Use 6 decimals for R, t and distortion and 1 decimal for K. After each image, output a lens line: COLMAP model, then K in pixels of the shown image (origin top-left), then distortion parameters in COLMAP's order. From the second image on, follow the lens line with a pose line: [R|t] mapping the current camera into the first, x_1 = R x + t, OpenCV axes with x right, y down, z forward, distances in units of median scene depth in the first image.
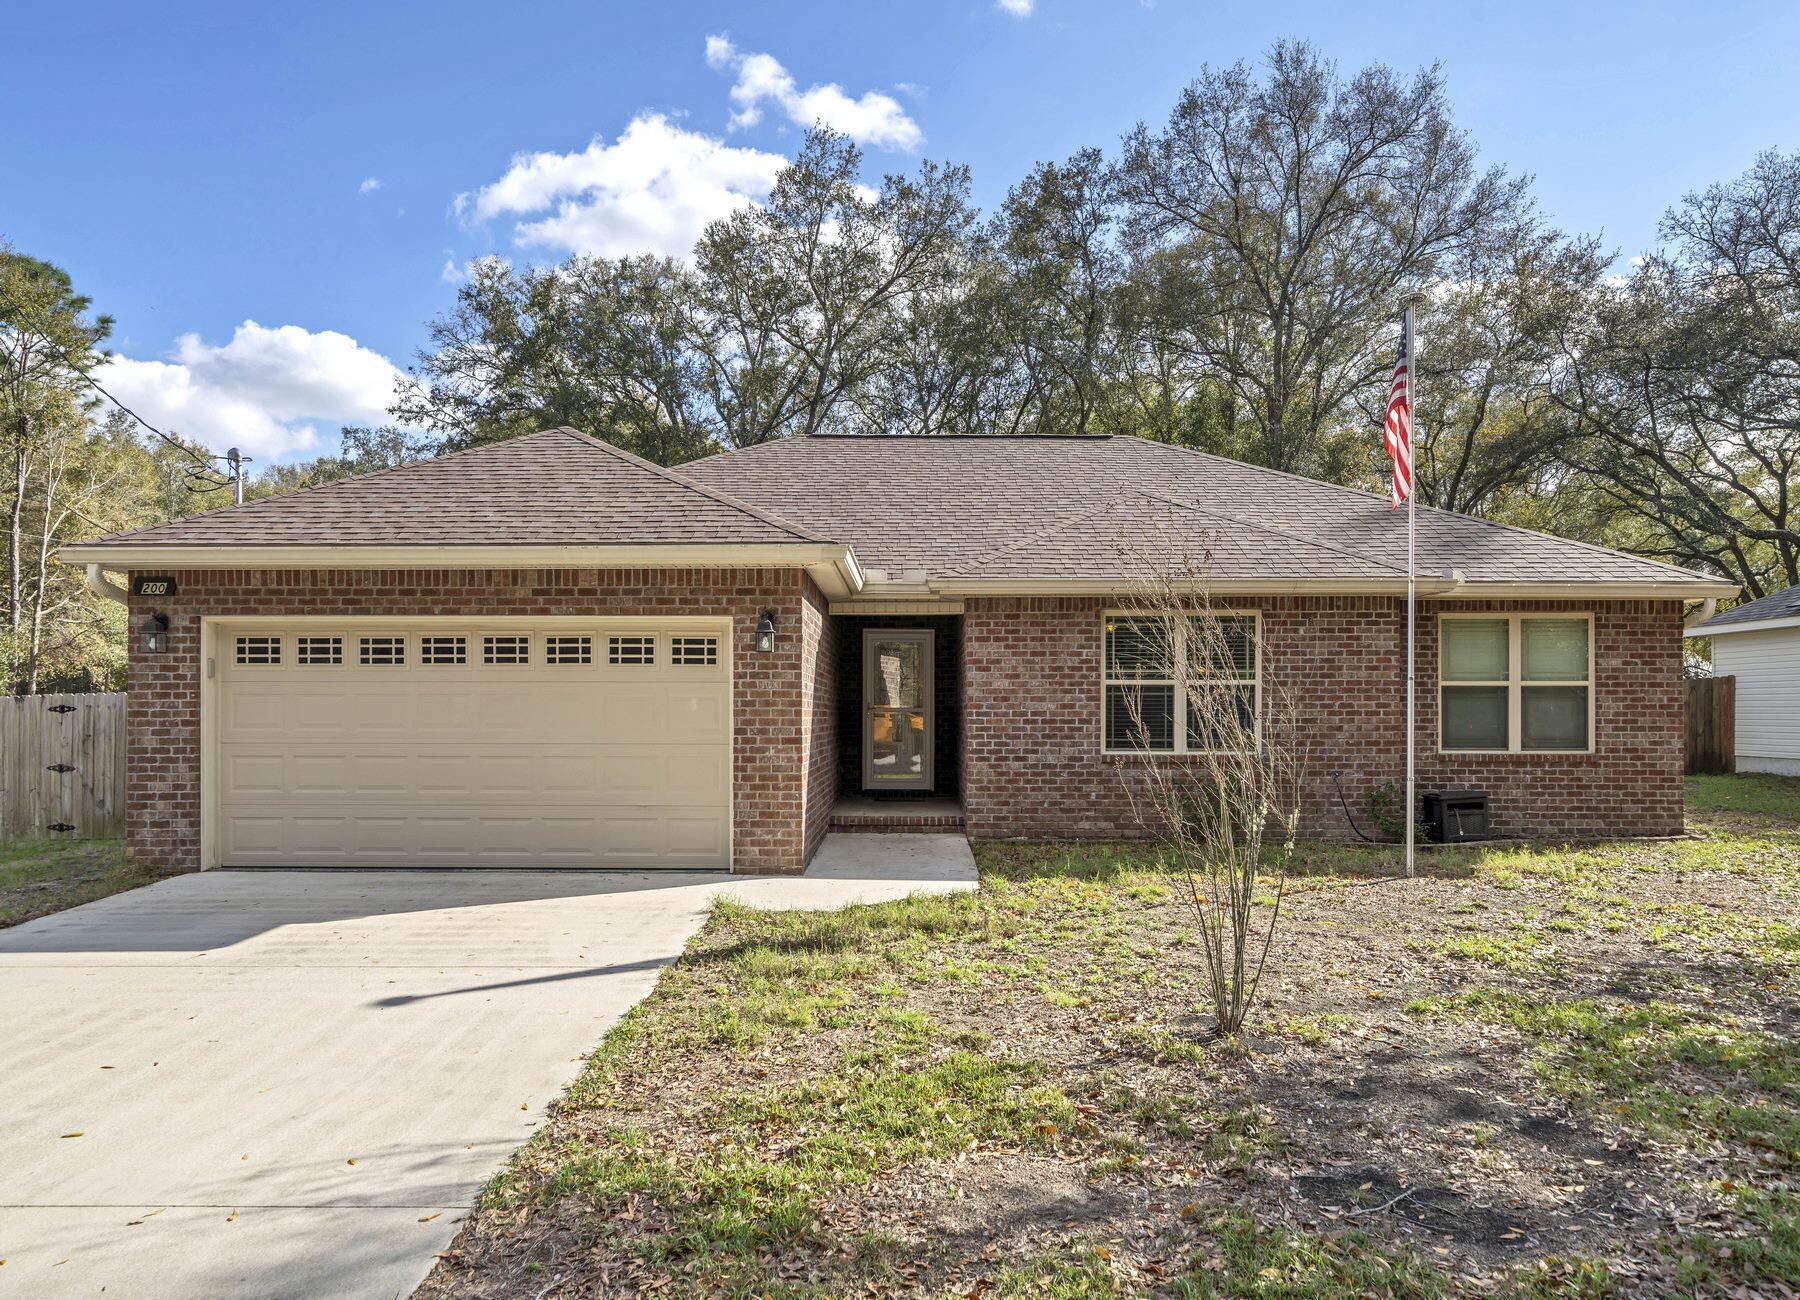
lens RADIAL K [[1139.3, 0, 900.1], [0, 1139.3, 681.8], [0, 0, 1]] dist [-0.002231, -0.000268]
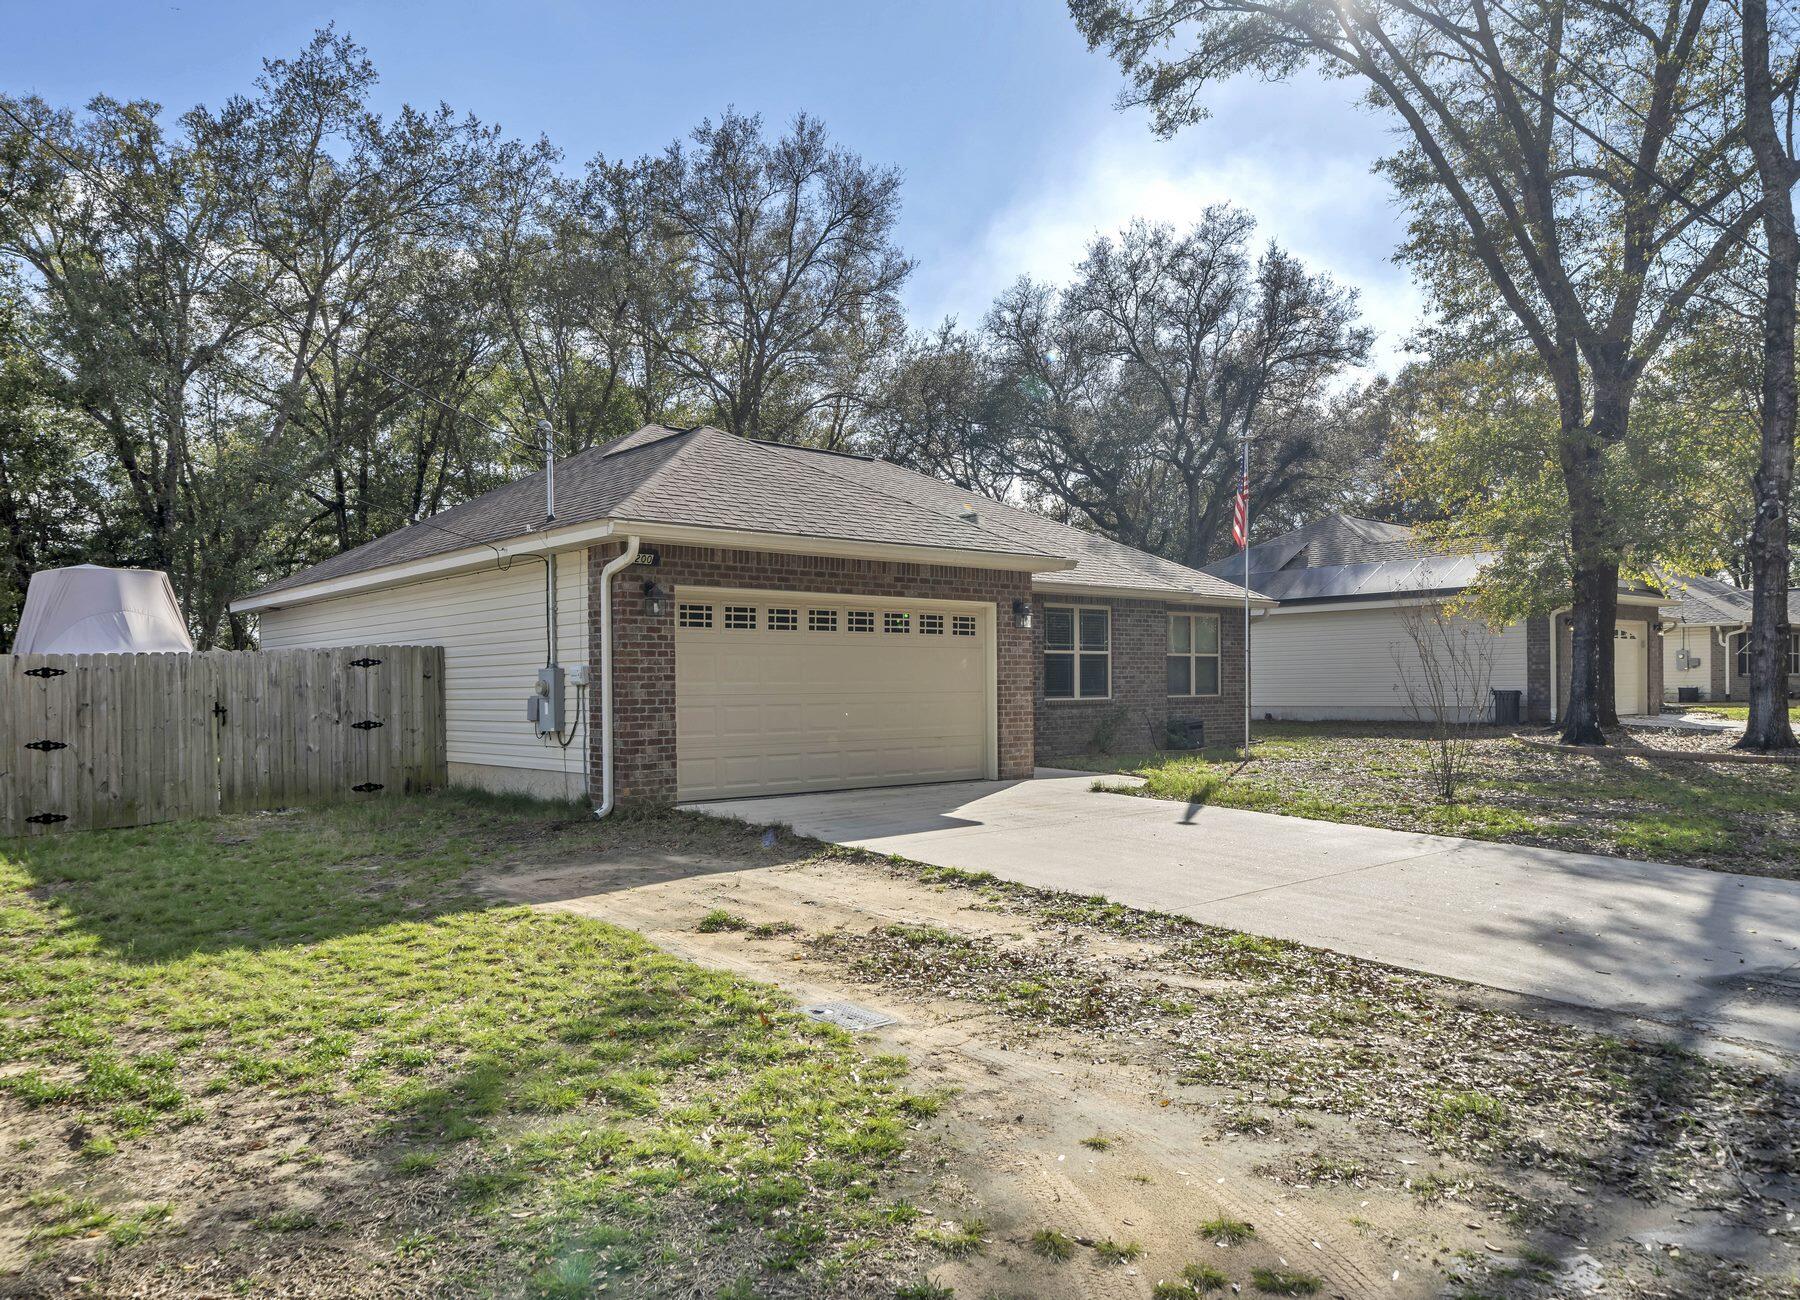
lens RADIAL K [[1256.9, 0, 900.0], [0, 1256.9, 650.0], [0, 0, 1]] dist [-0.000533, -0.000372]
pose [[0.741133, 0.011250, 0.671264, -1.276827], [-0.006199, 0.999932, -0.009914, 0.018949], [-0.671330, 0.003186, 0.741152, -0.099221]]
